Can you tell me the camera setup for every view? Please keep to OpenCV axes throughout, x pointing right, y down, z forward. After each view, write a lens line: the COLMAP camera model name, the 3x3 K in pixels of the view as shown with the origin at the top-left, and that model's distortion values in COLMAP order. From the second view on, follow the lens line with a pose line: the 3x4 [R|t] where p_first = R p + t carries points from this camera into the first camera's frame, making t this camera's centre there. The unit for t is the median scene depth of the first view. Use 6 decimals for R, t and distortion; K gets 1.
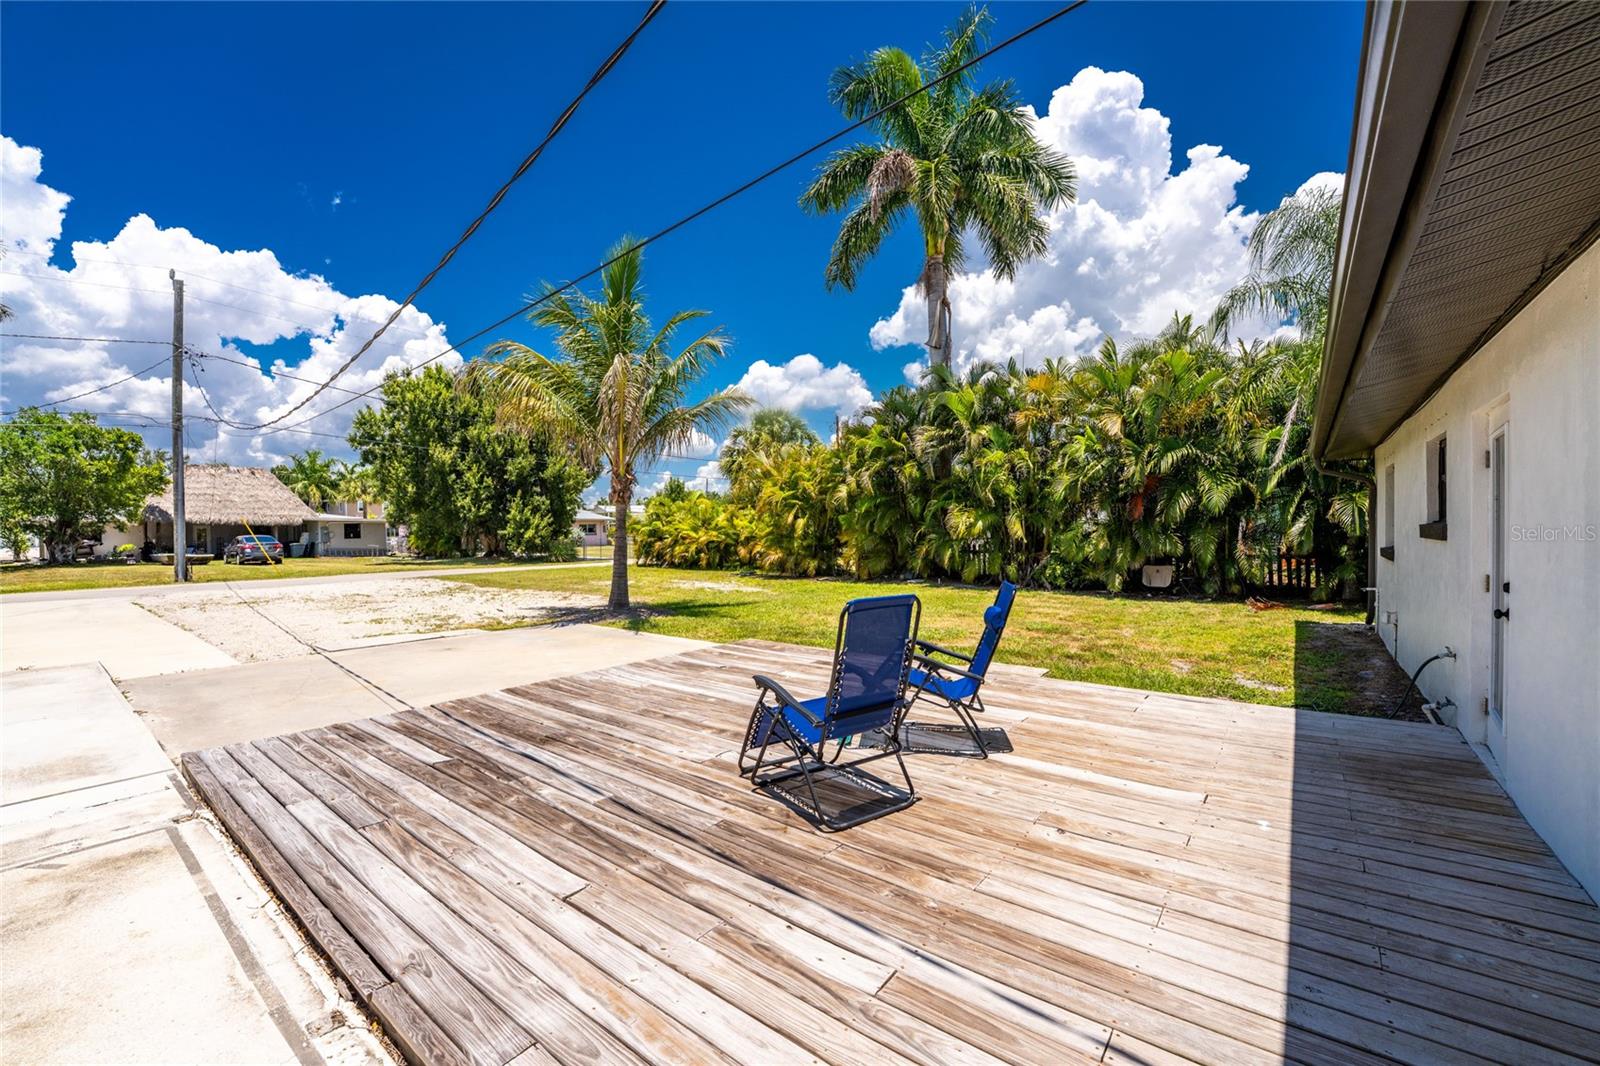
lens RADIAL K [[653.5, 0, 795.7], [0, 653.5, 538.1], [0, 0, 1]] dist [-0.024401, 0.000358]
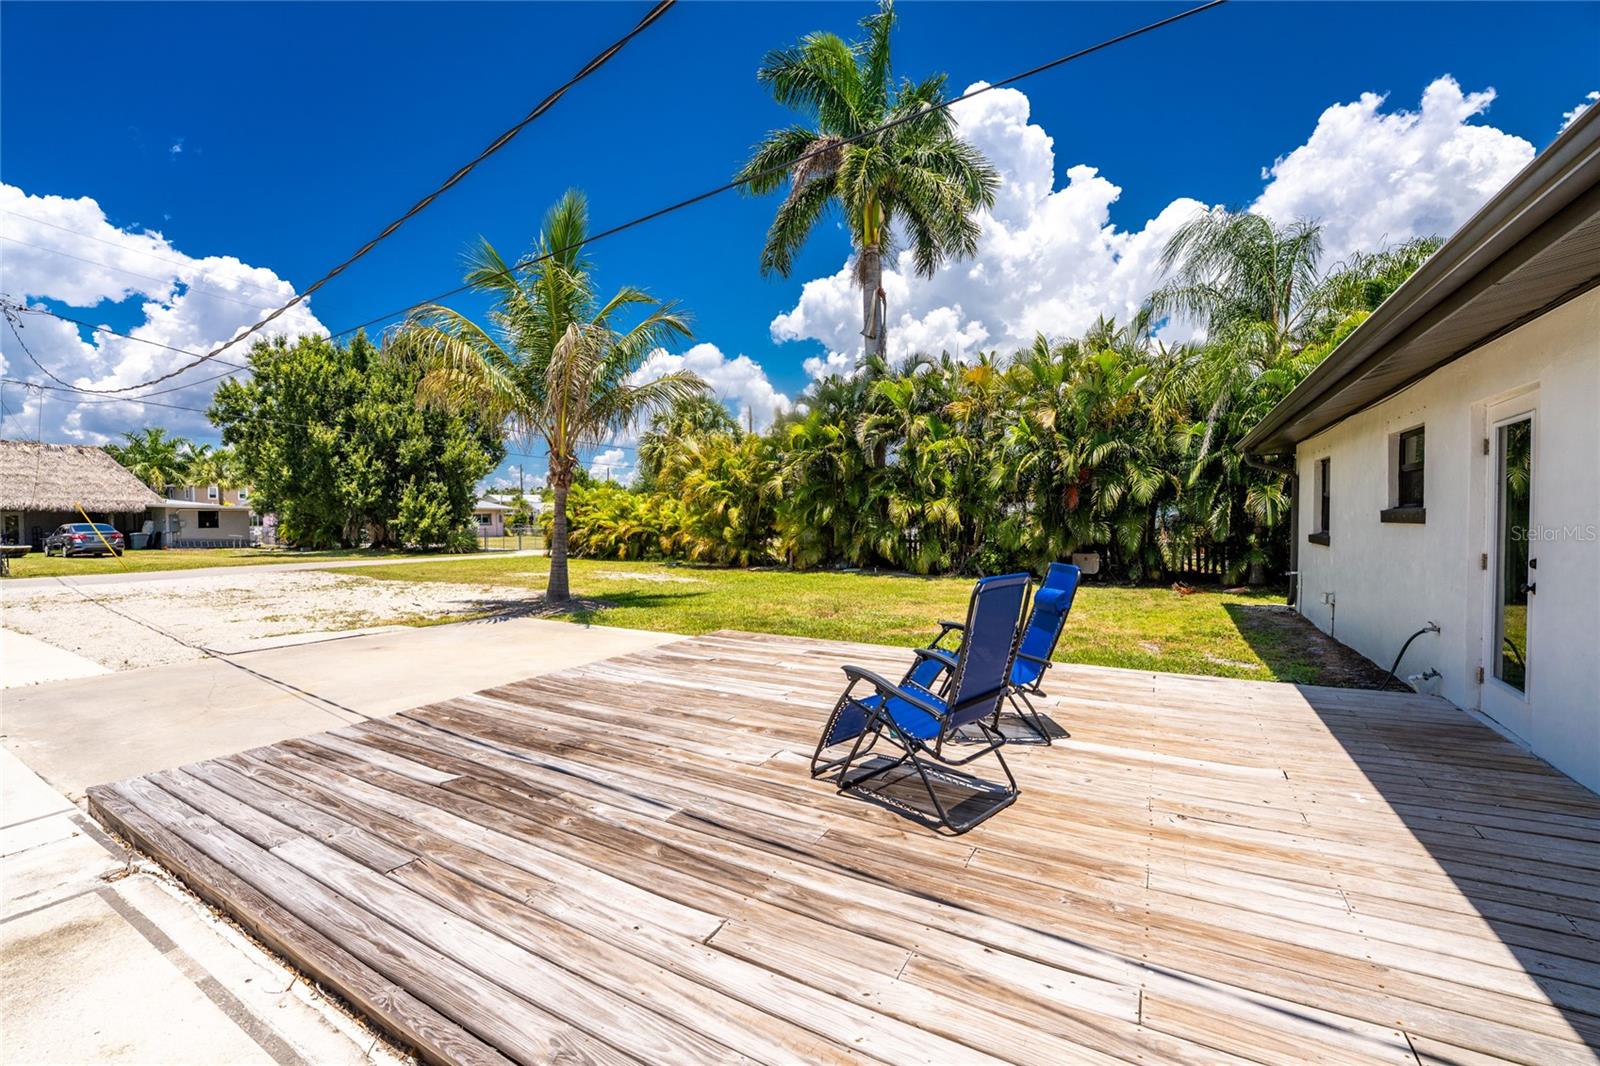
lens RADIAL K [[653.2, 0, 794.6], [0, 653.2, 534.8], [0, 0, 1]] dist [-0.028452, 0.003557]
pose [[0.988441, 0.001557, 0.151599, -0.055672], [-0.002596, 0.999974, 0.006656, 0.005200], [-0.151585, -0.006972, 0.988420, 0.026408]]
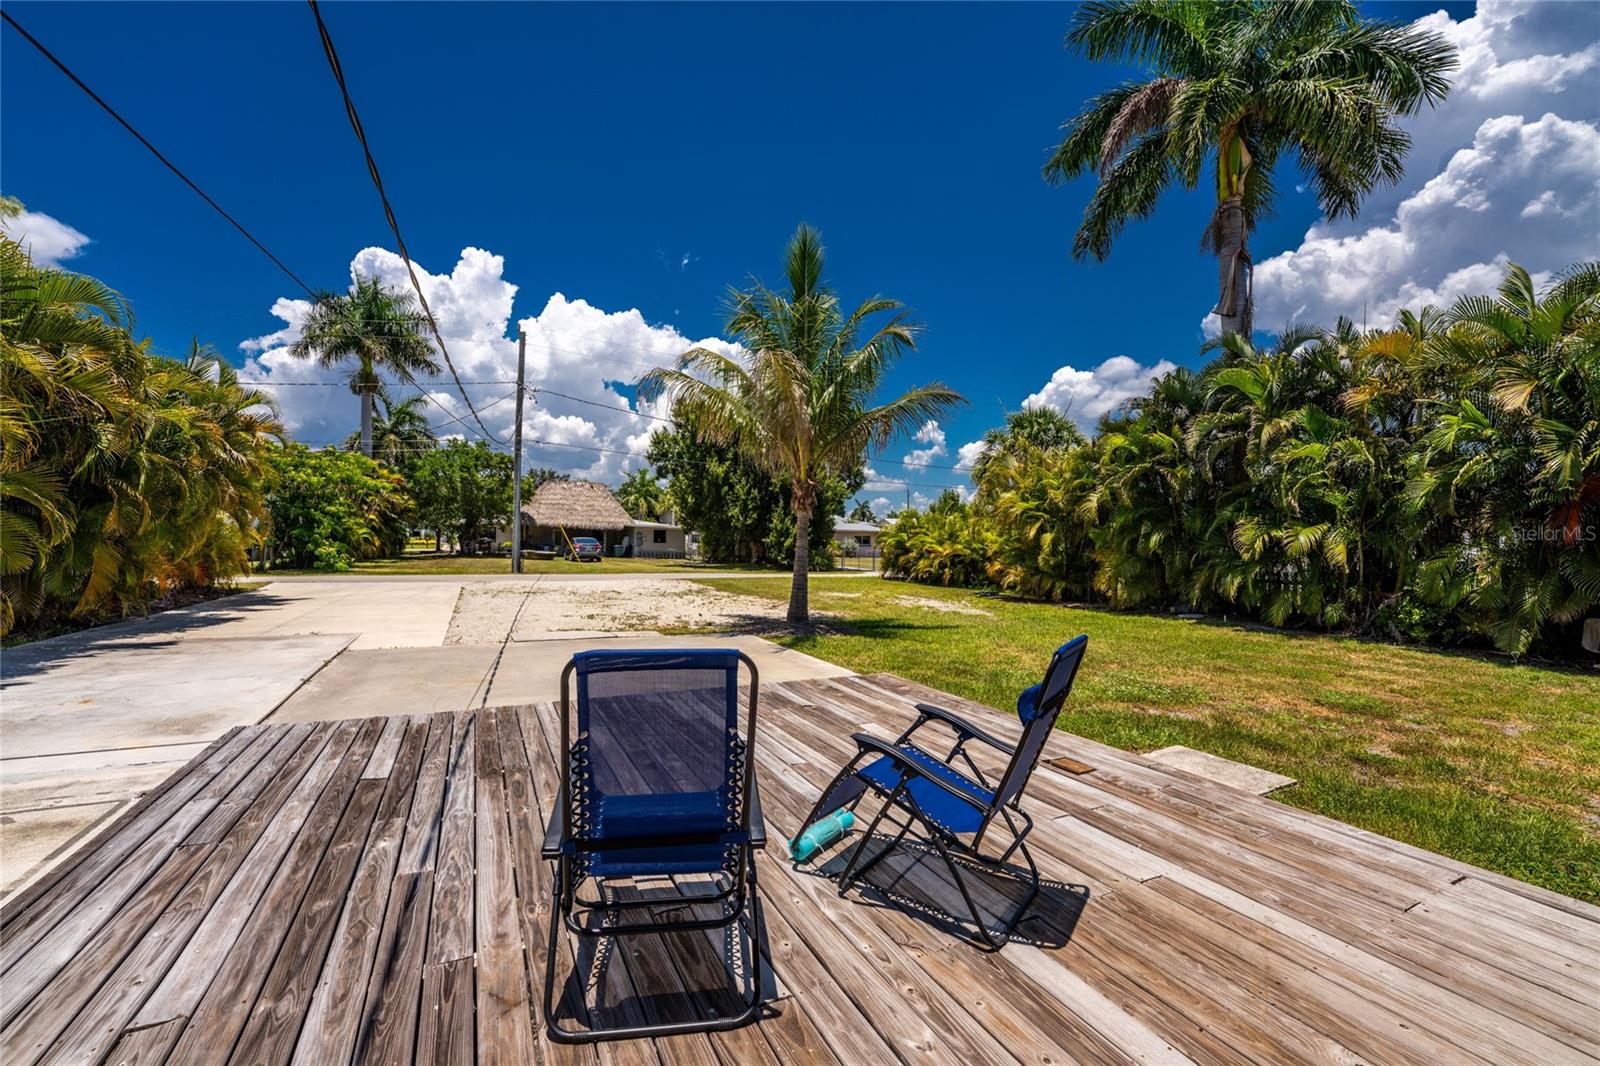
lens RADIAL K [[653.2, 0, 794.6], [0, 653.2, 534.8], [0, 0, 1]] dist [-0.028452, 0.003557]
pose [[0.902257, 0.022707, -0.430600, 0.089380], [-0.033966, 0.999252, -0.018478, -0.000516], [0.429859, 0.031297, 0.902353, 0.101416]]
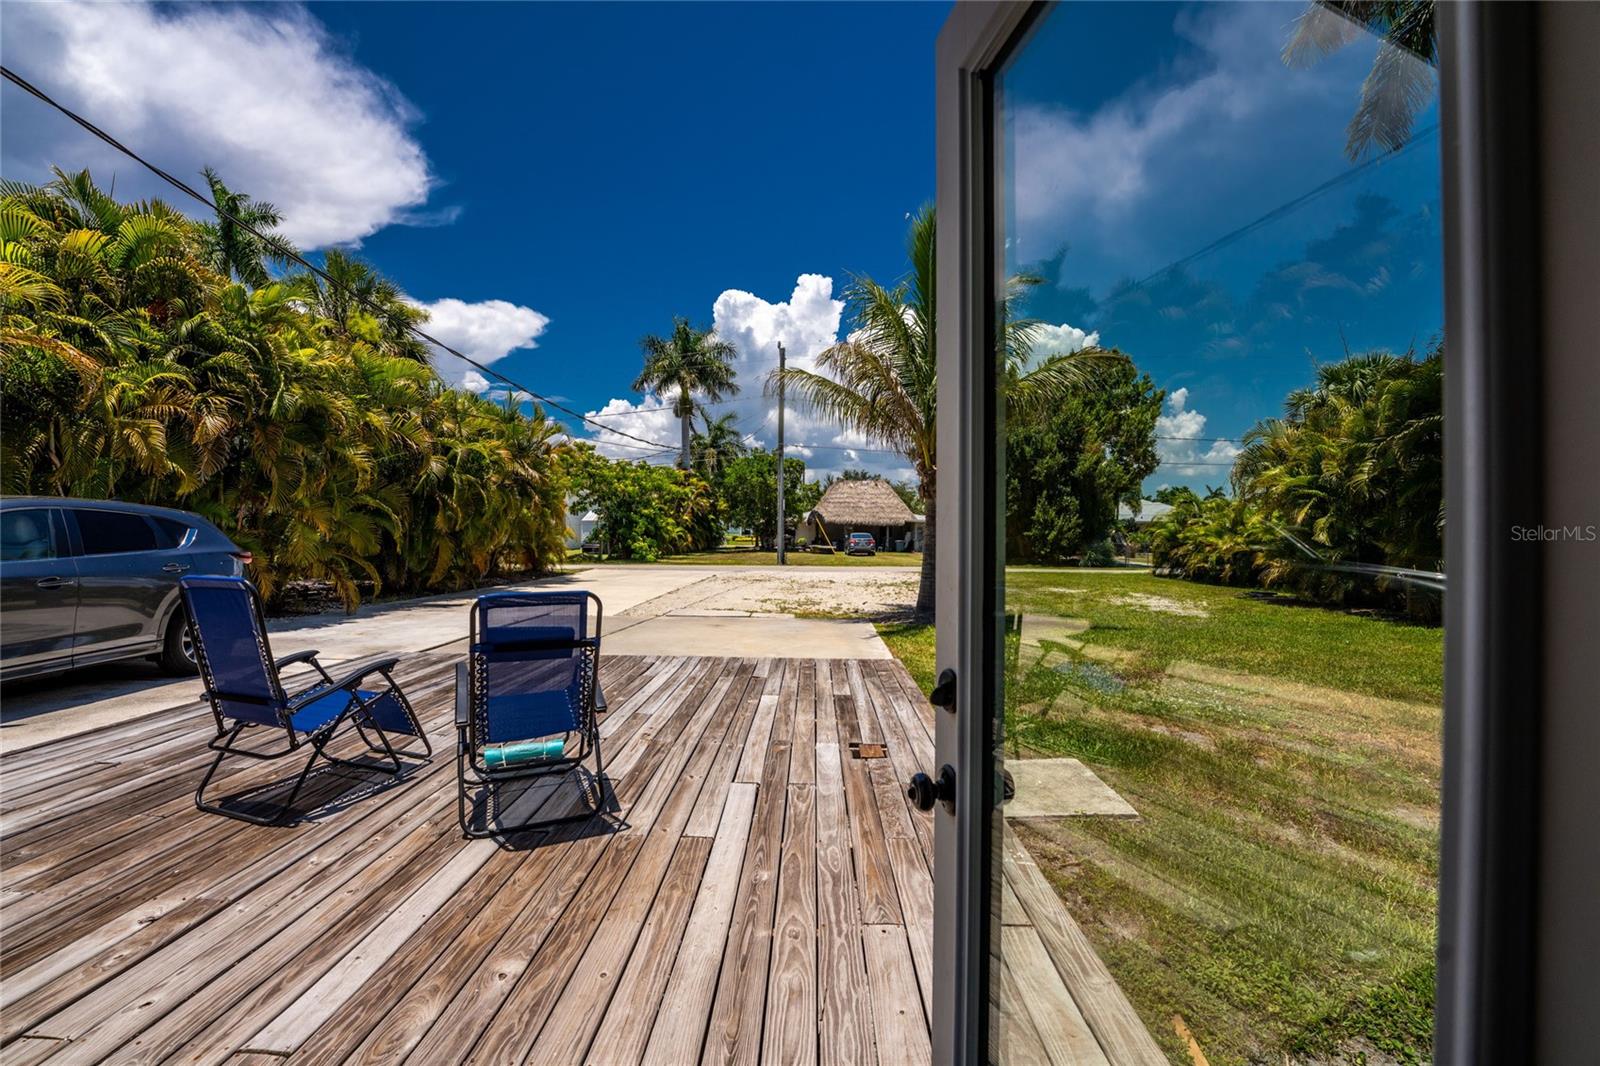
lens RADIAL K [[658.1, 0, 800.0], [0, 658.1, 533.0], [0, 0, 1]] dist [-0.028152, -0.000057]
pose [[0.597678, 0.013613, -0.801621, 0.254182], [-0.025129, 0.999683, -0.001759, 0.001680], [0.801342, 0.021195, 0.597830, 0.209734]]
